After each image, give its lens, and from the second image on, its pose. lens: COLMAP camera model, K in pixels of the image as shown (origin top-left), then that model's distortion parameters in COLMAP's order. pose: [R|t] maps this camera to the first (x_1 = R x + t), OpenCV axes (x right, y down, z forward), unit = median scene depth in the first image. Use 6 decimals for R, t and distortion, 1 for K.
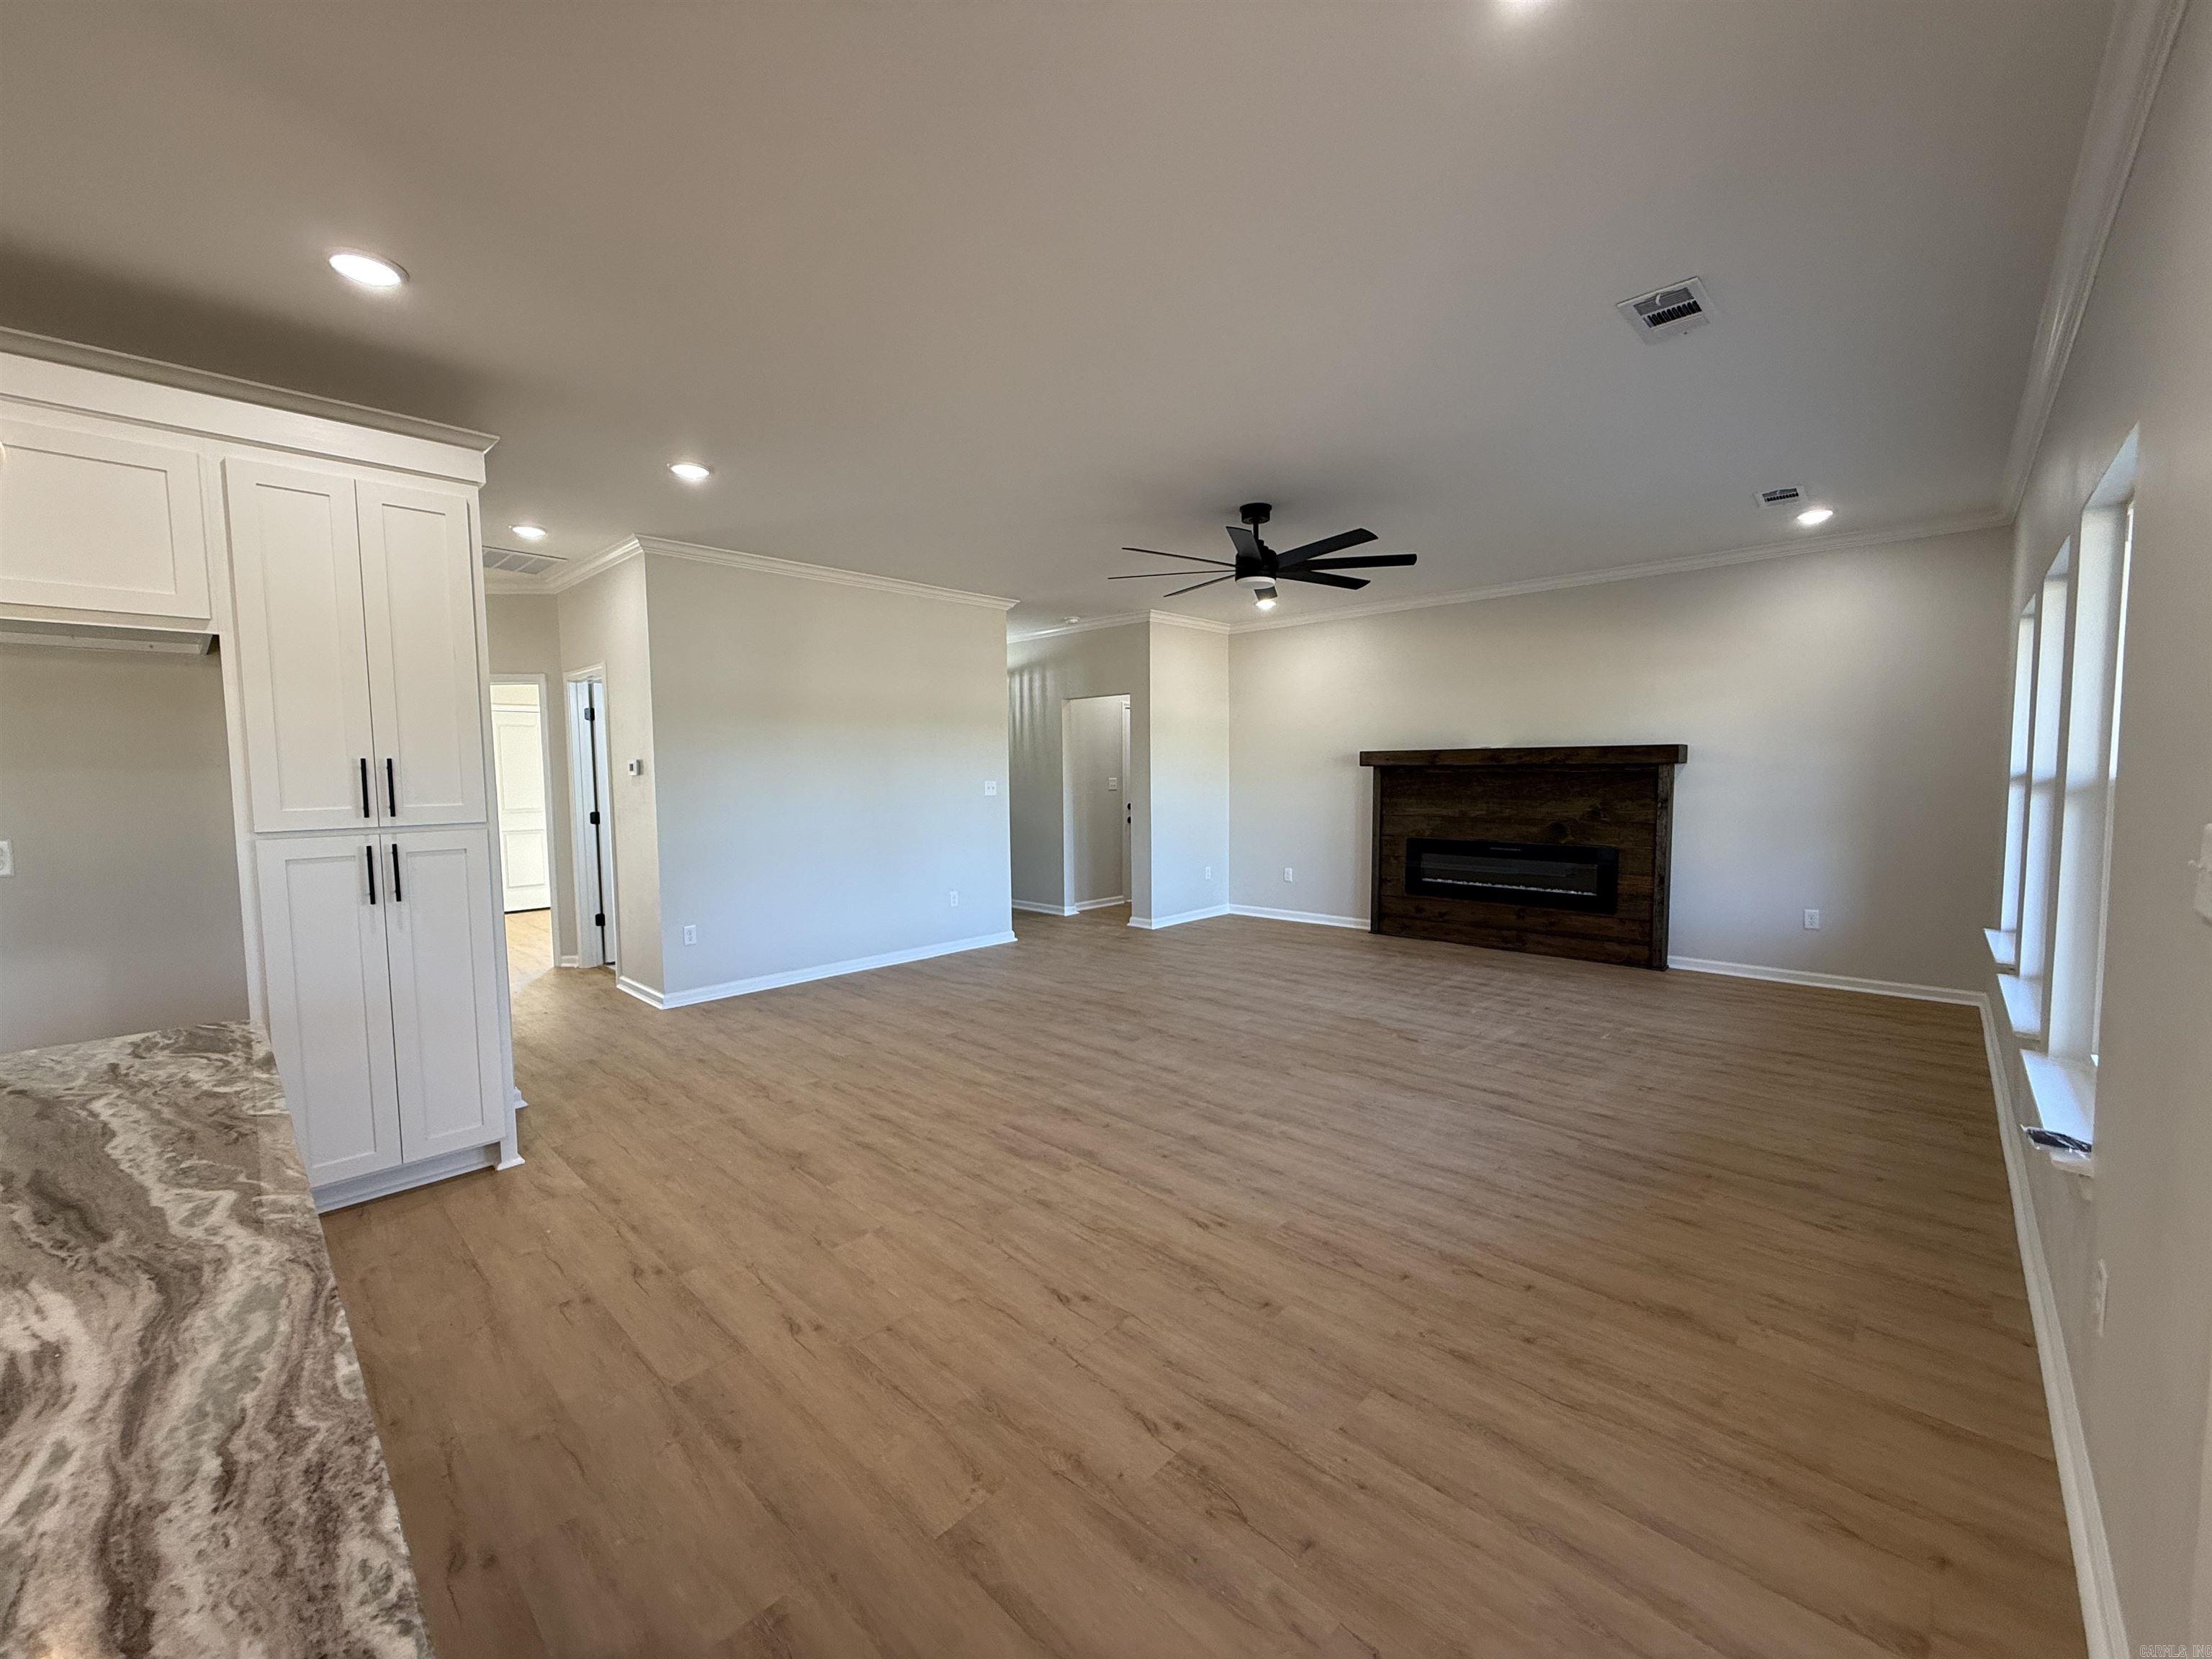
lens RADIAL K [[877.2, 0, 1094.5], [0, 877.2, 828.5], [0, 0, 1]] dist [-0.000864, -0.000234]
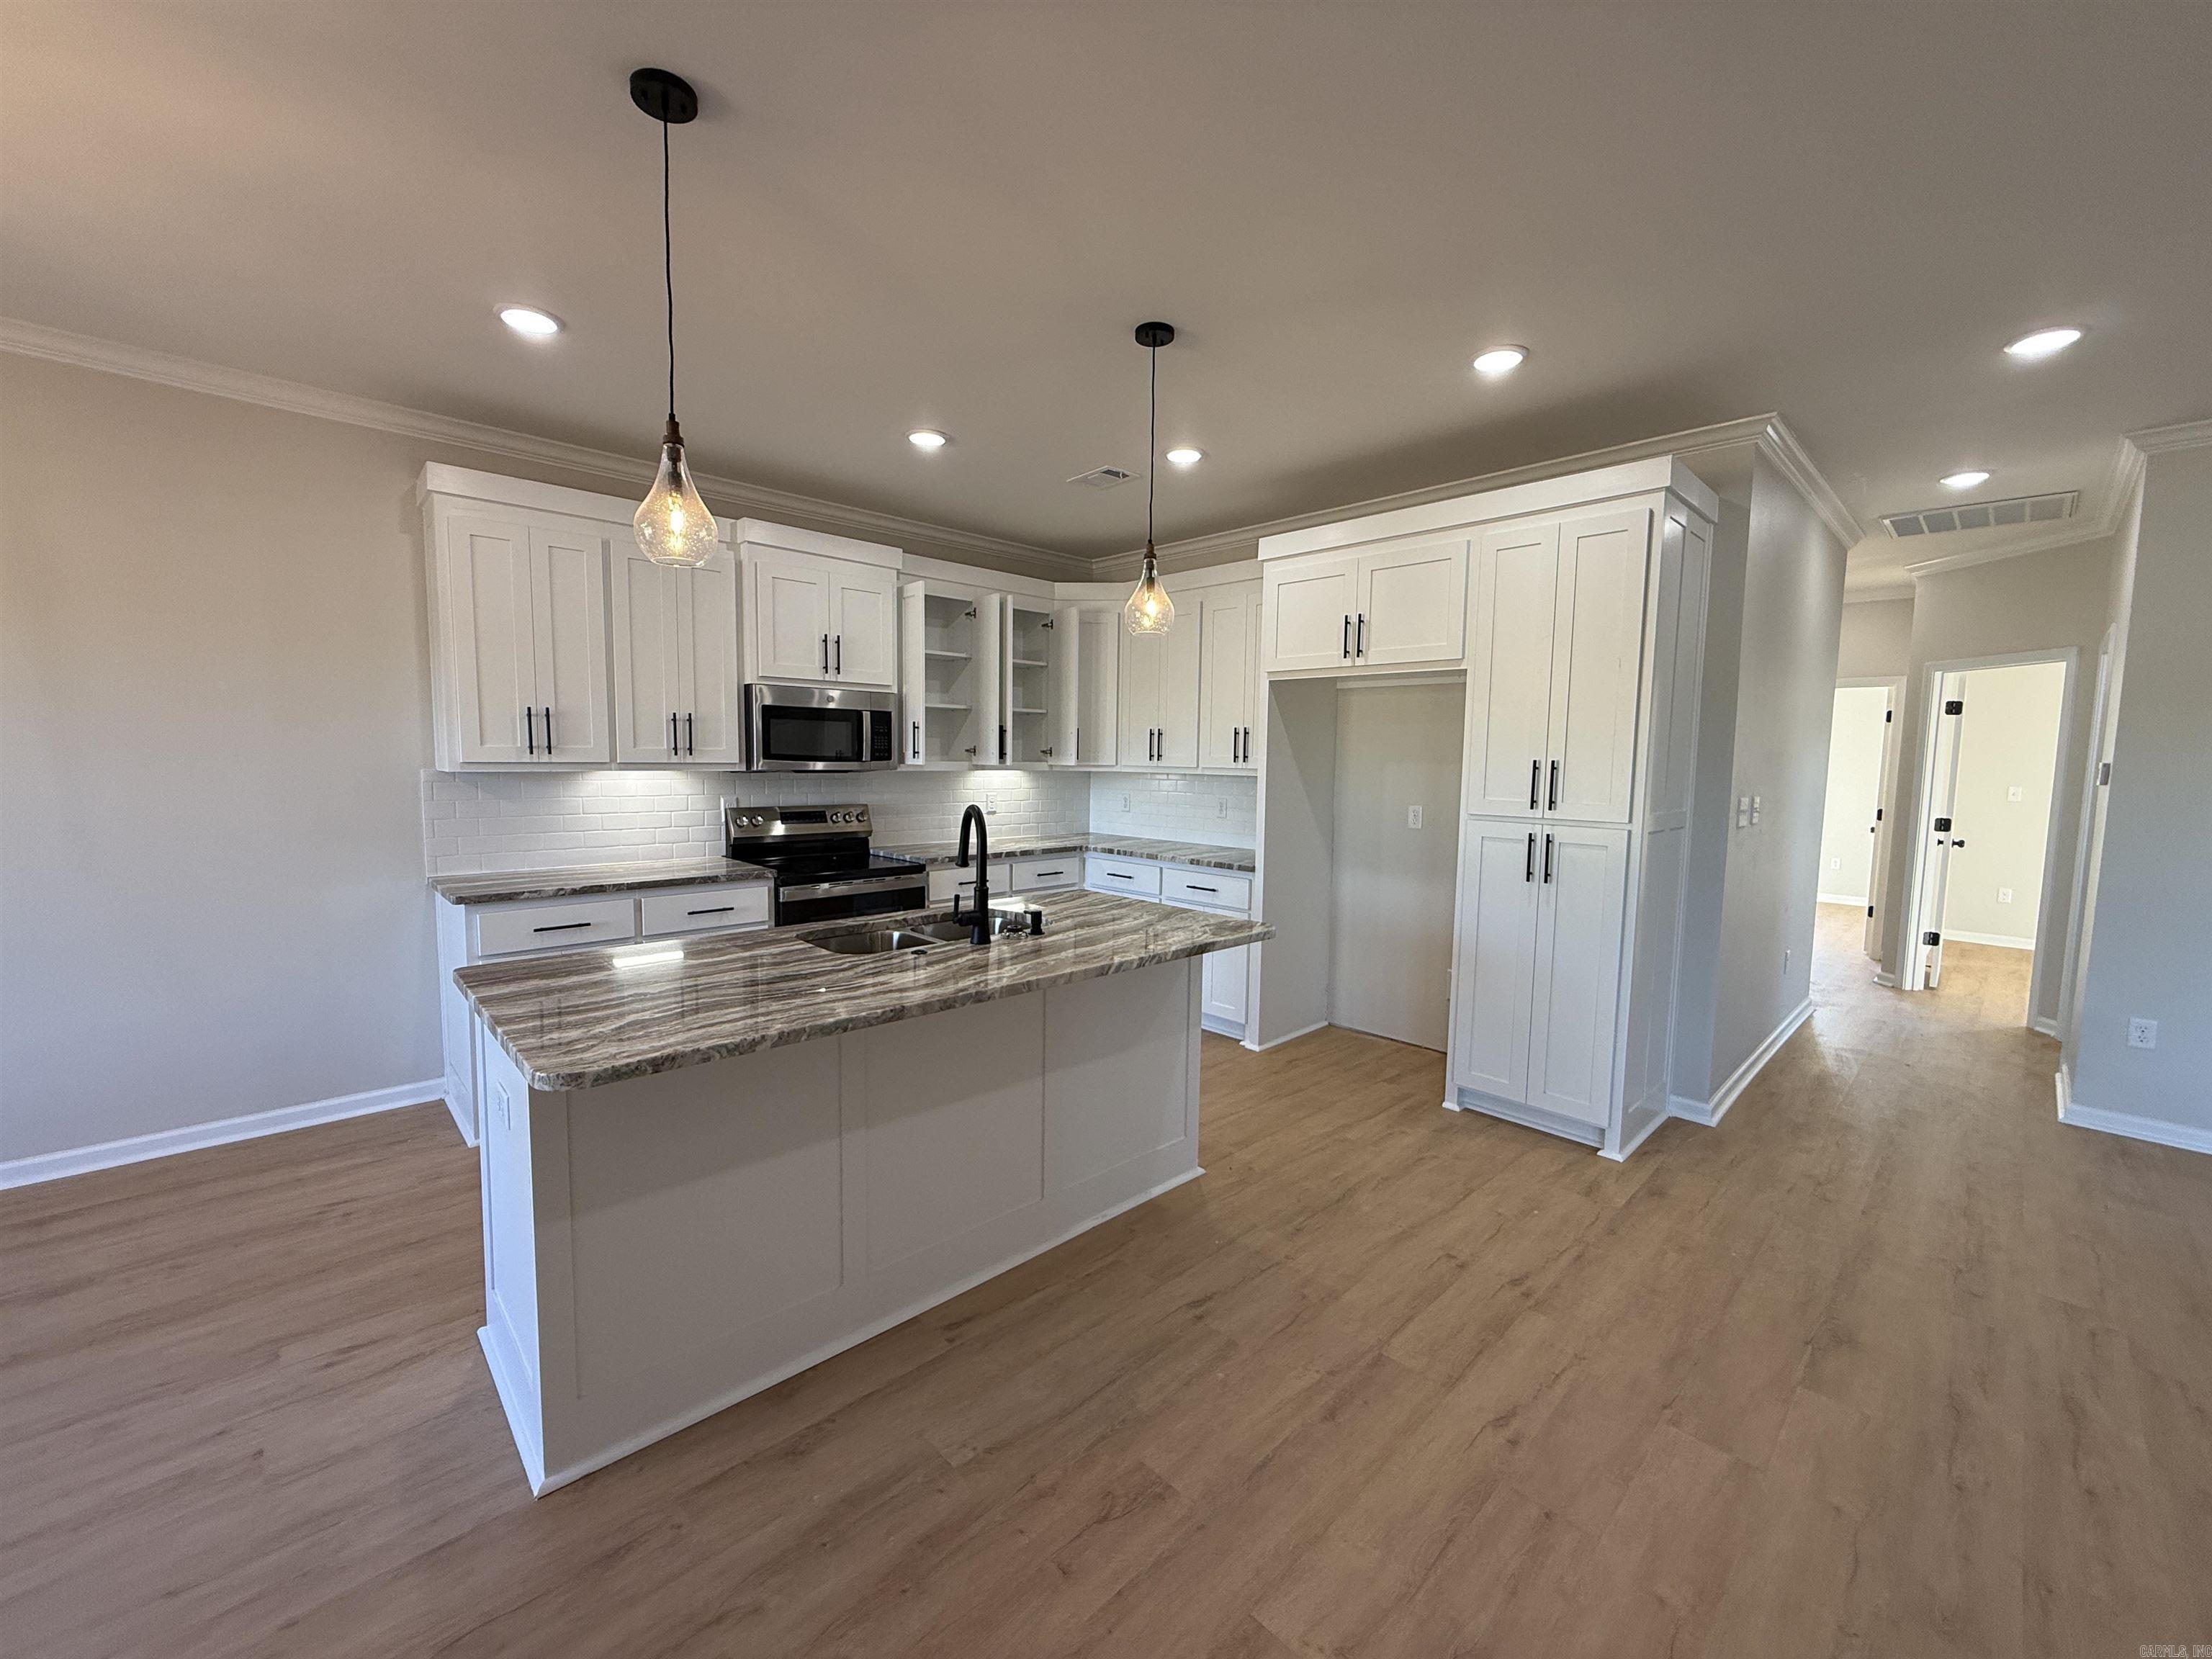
lens RADIAL K [[877.2, 0, 1108.3], [0, 877.2, 827.9], [0, 0, 1]] dist [-0.000864, -0.000234]
pose [[-0.037447, 0.095434, -0.994731, 0.356567], [-0.084497, 0.991562, 0.098311, -0.052030], [0.995720, 0.087733, -0.029067, 0.425466]]
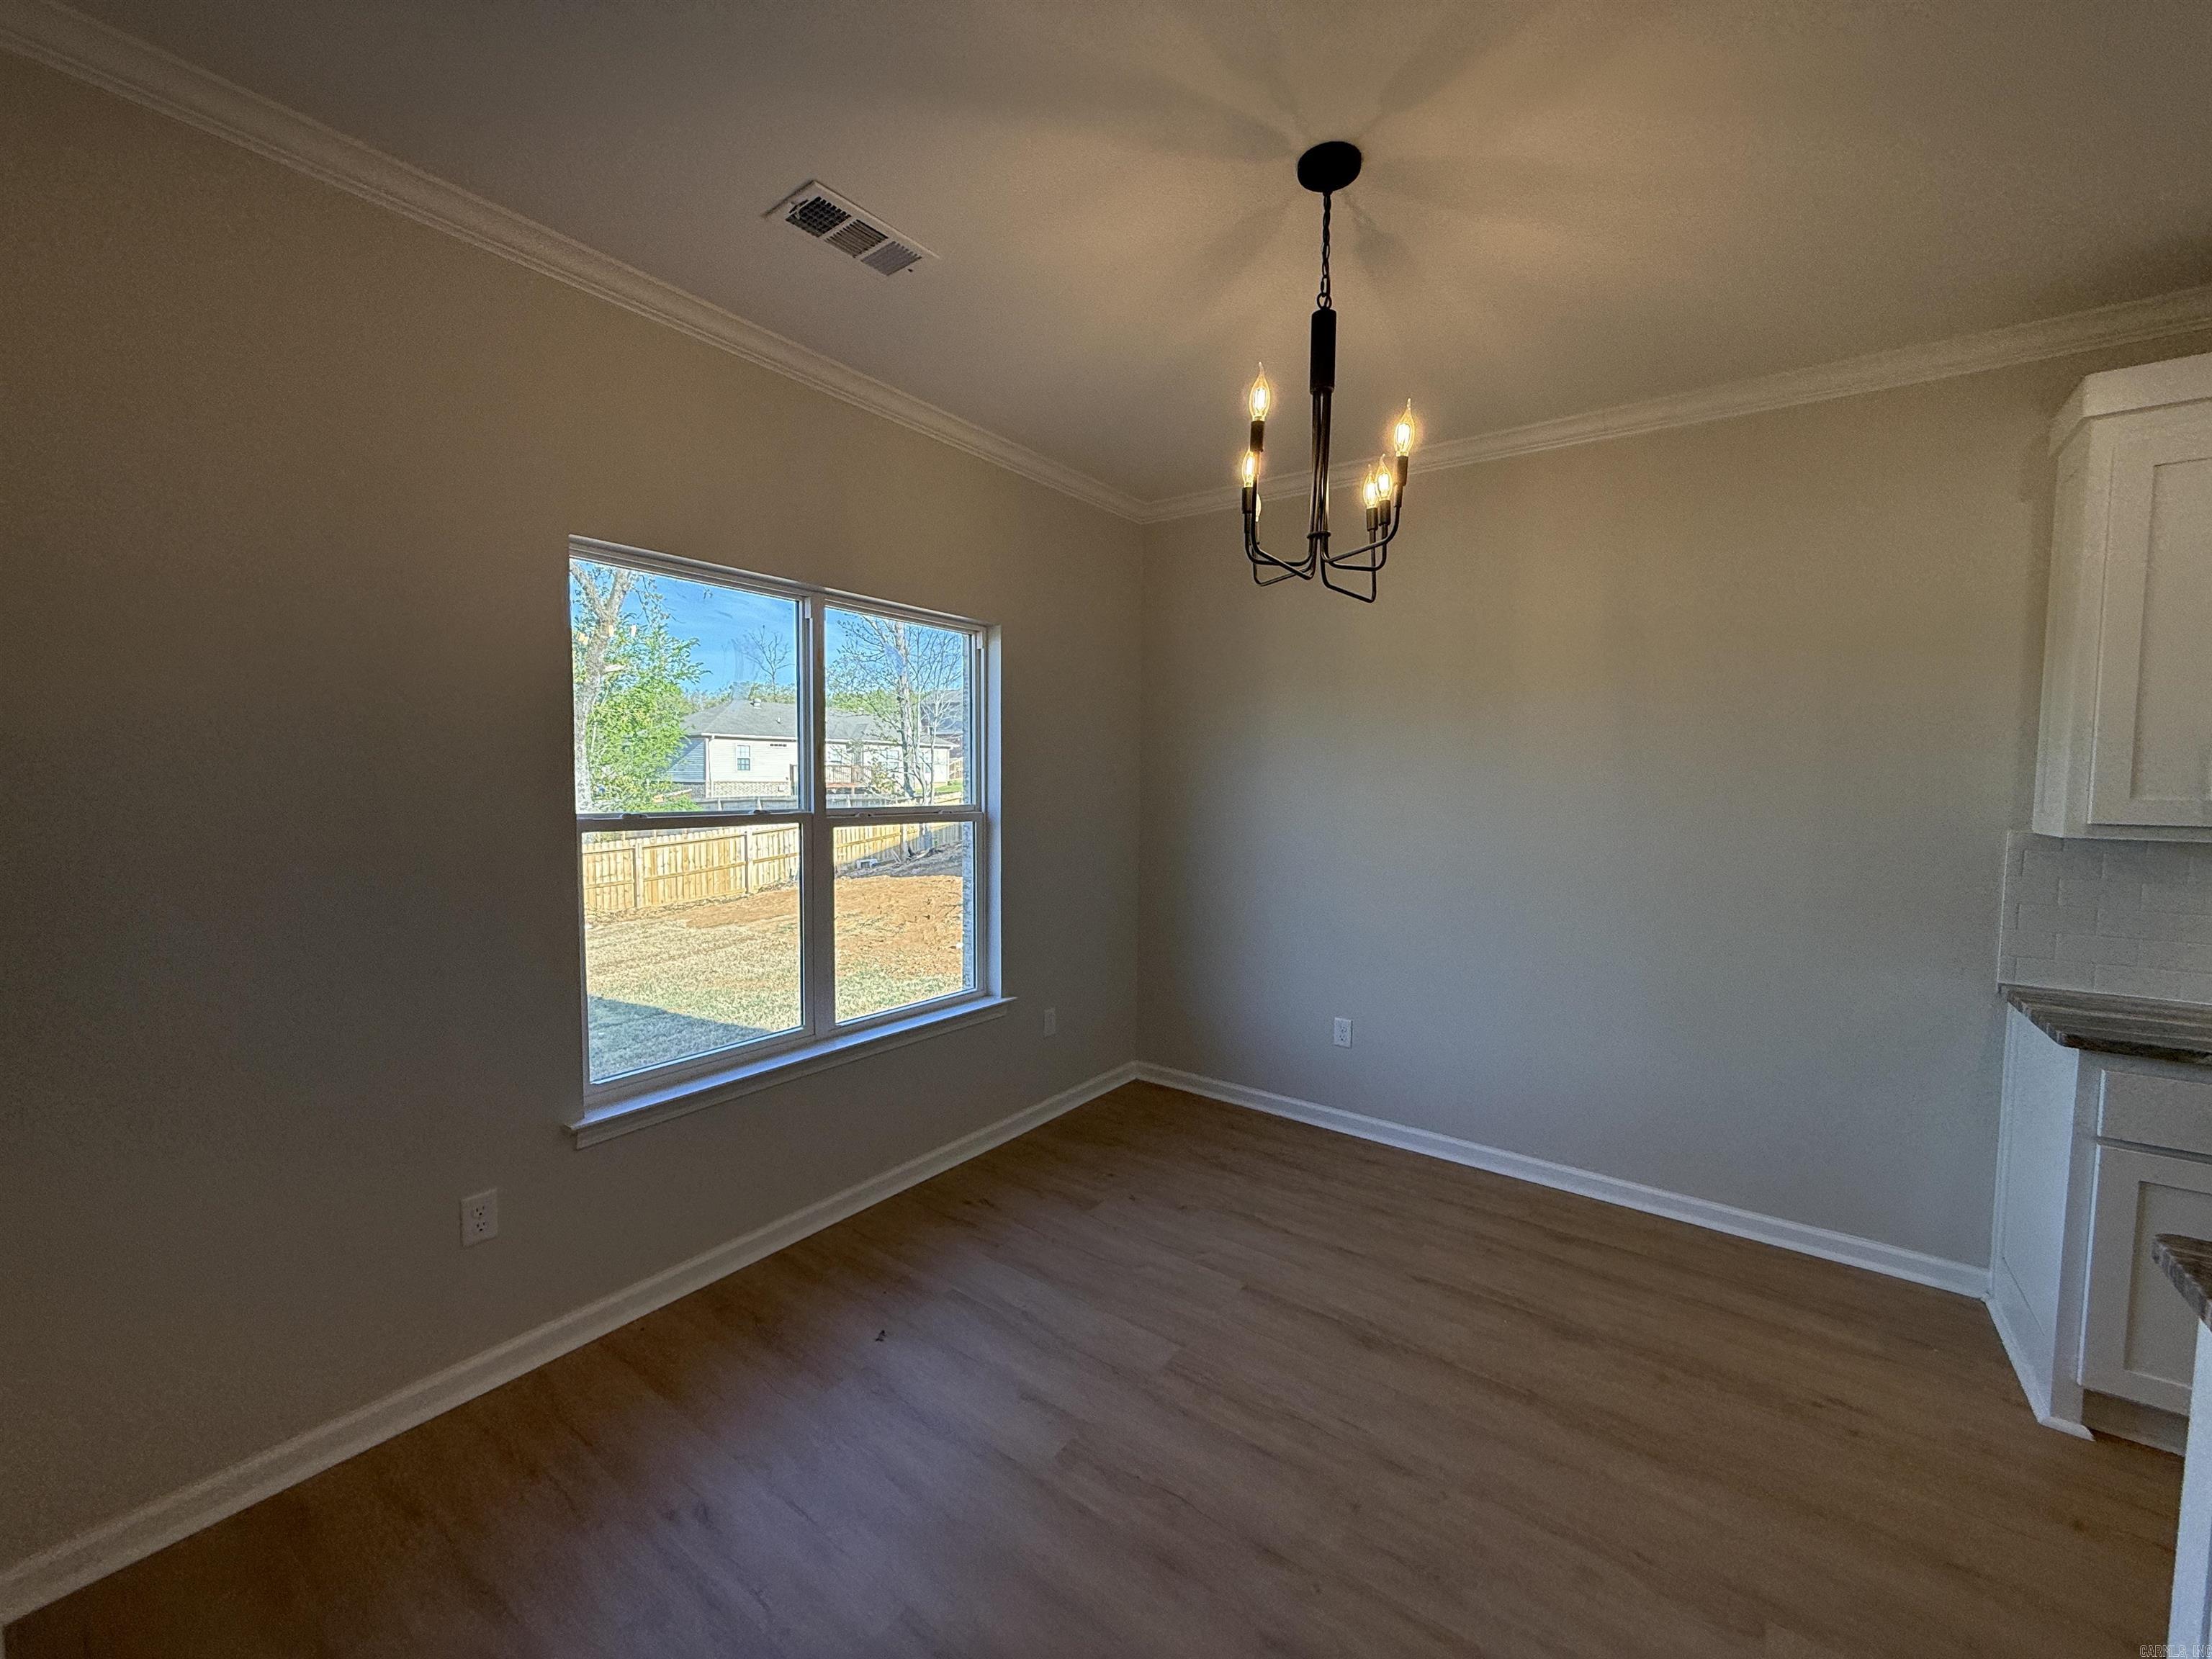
lens RADIAL K [[877.2, 0, 1094.7], [0, 877.2, 830.1], [0, 0, 1]] dist [-0.000864, -0.000234]
pose [[-0.992306, 0.009008, -0.123478, 0.176178], [-0.007097, 0.991570, 0.129376, -0.038202], [0.123603, 0.129257, -0.983878, 0.177693]]
